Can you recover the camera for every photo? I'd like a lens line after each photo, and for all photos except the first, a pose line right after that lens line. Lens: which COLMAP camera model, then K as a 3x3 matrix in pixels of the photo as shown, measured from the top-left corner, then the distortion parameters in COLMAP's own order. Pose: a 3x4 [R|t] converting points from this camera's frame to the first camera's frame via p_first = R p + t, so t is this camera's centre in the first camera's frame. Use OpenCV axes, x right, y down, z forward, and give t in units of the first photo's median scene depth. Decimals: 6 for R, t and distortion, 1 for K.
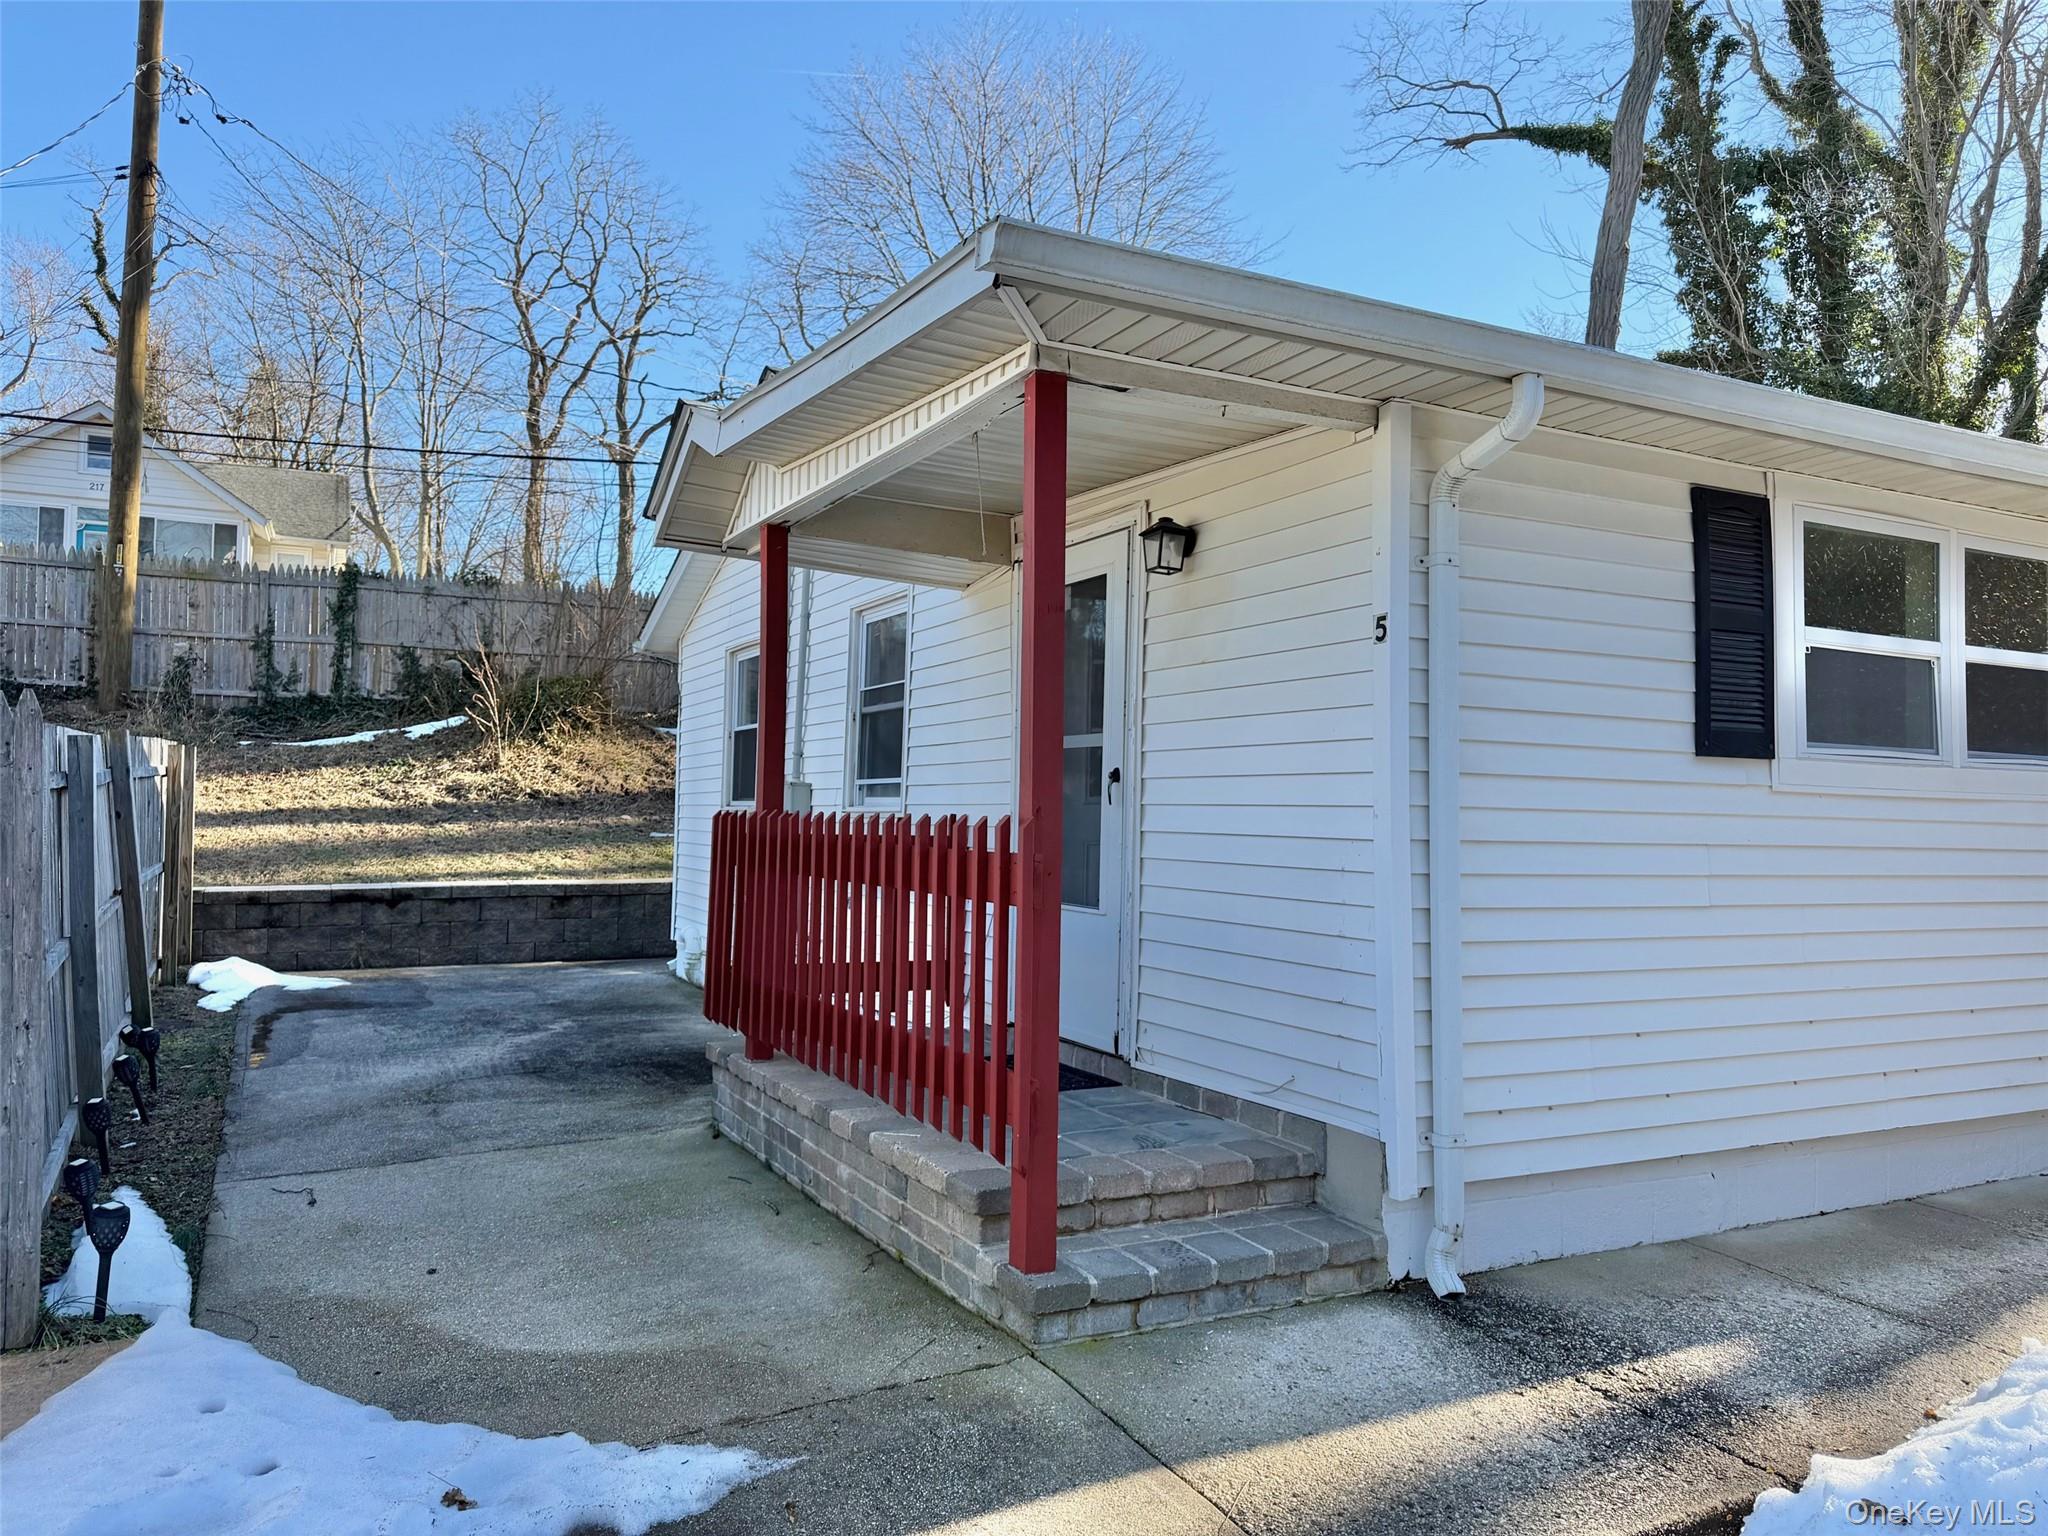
lens RADIAL K [[1450.0, 0, 1015.5], [0, 1450.0, 803.0], [0, 0, 1]] dist [0.029151, -0.043346]
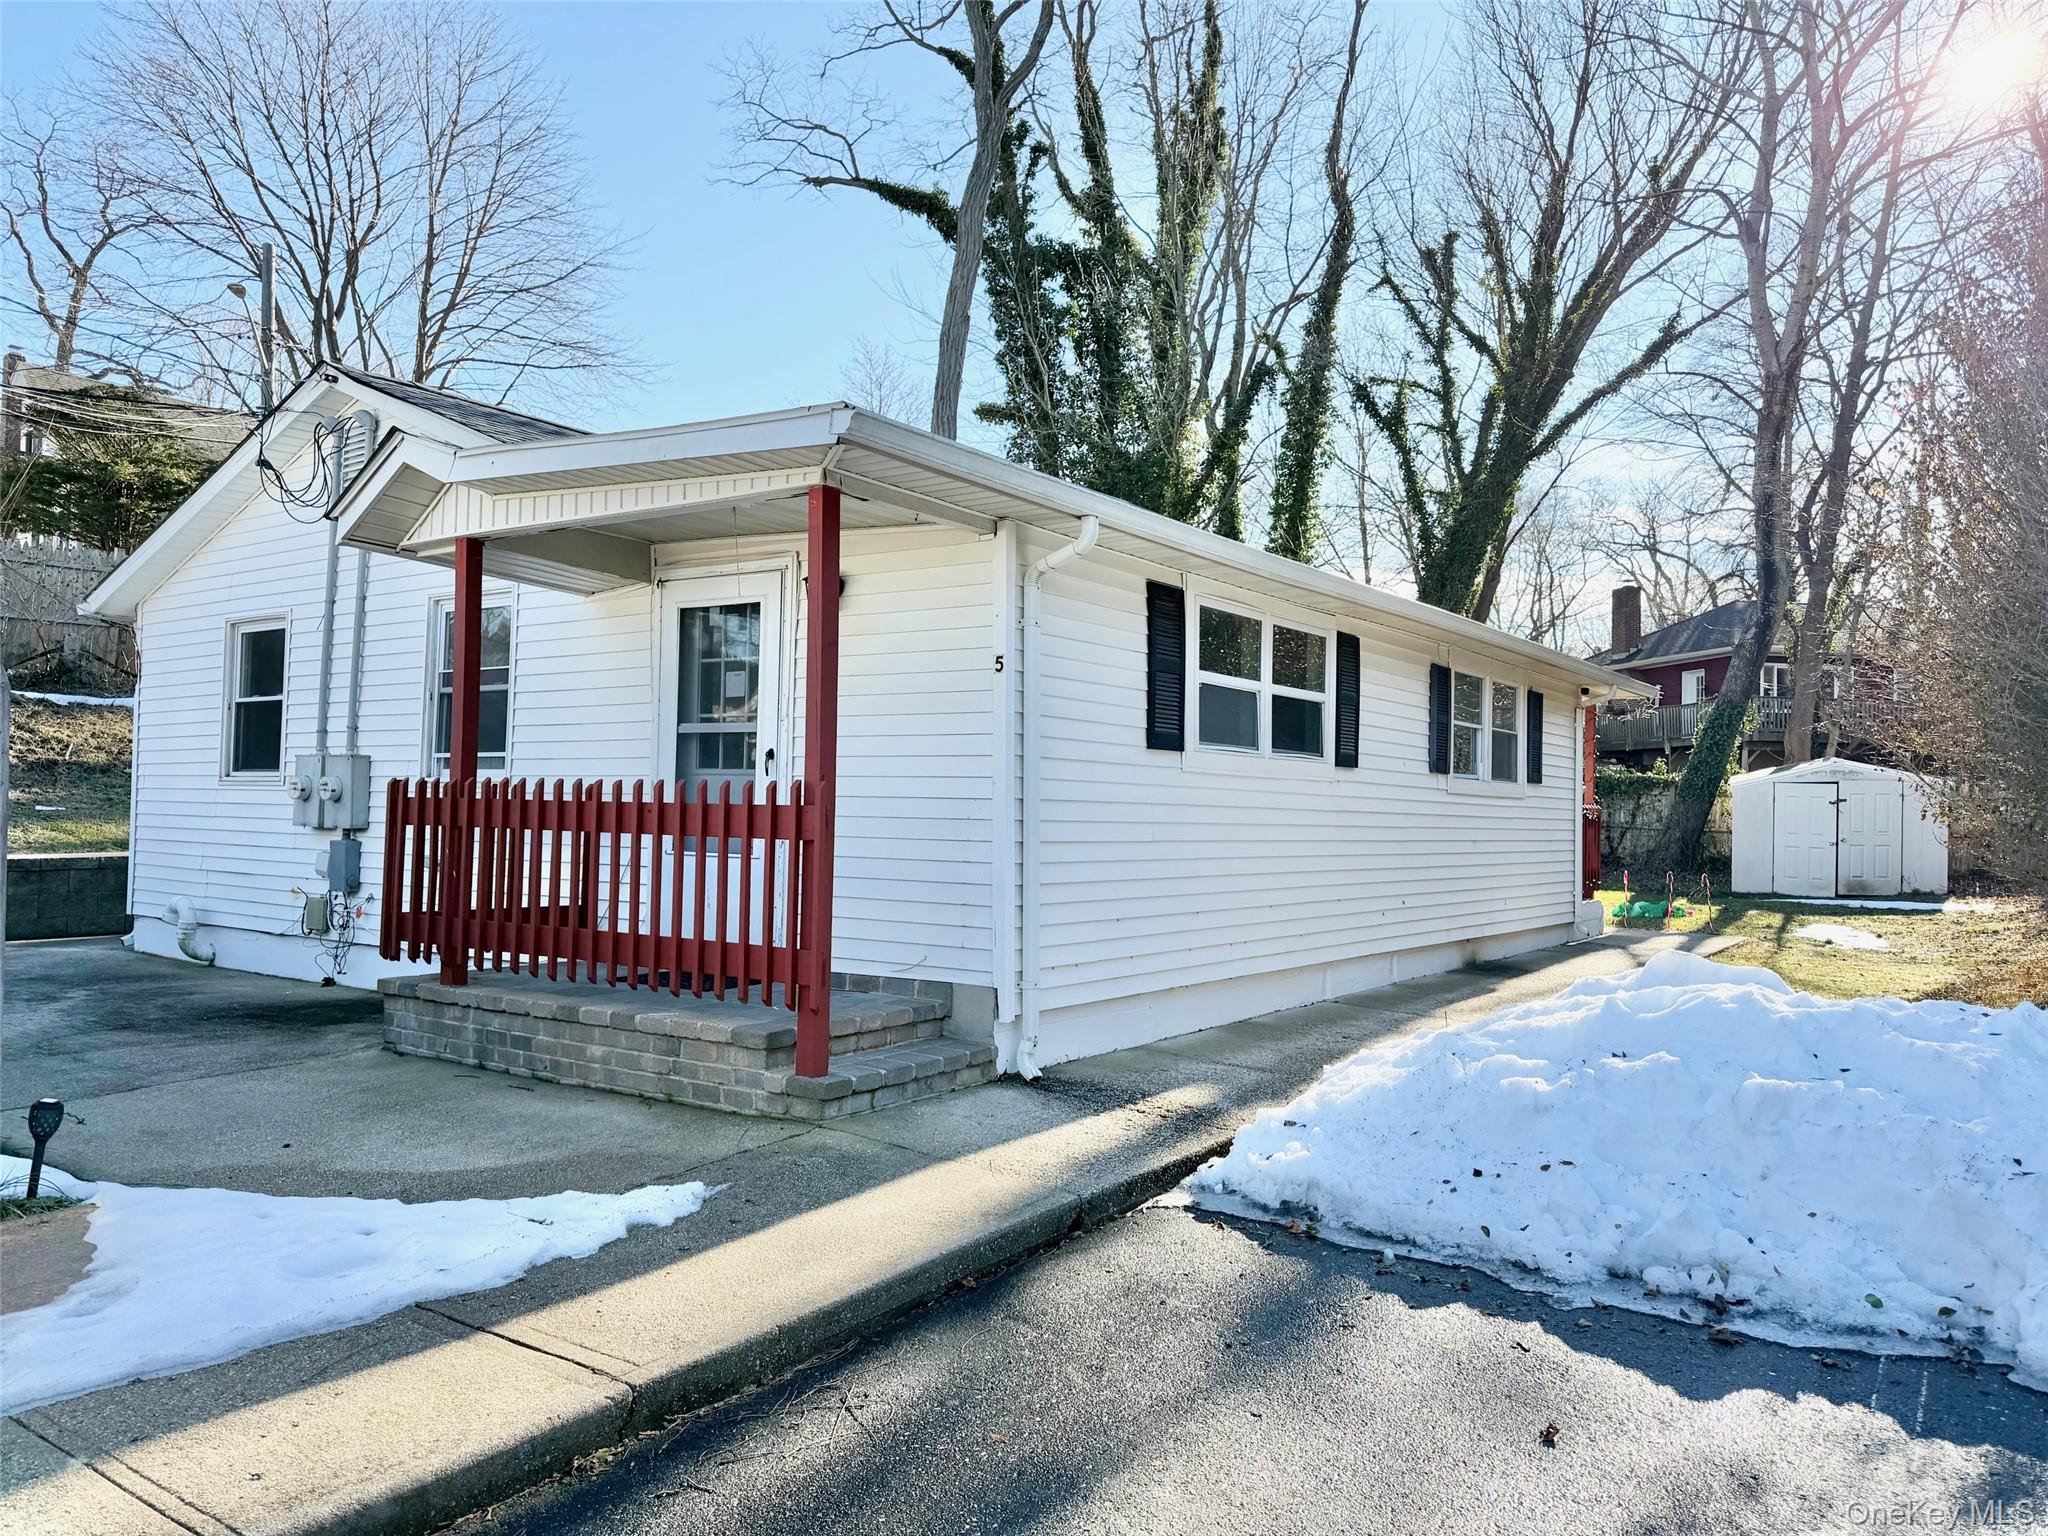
lens RADIAL K [[1470.0, 0, 1028.0], [0, 1470.0, 831.5], [0, 0, 1]] dist [0.133310, -0.209164]
pose [[0.881166, -0.006350, 0.472764, -0.104448], [-0.007928, 0.999571, 0.028203, 0.003691], [-0.472740, -0.028600, 0.880738, -0.094046]]
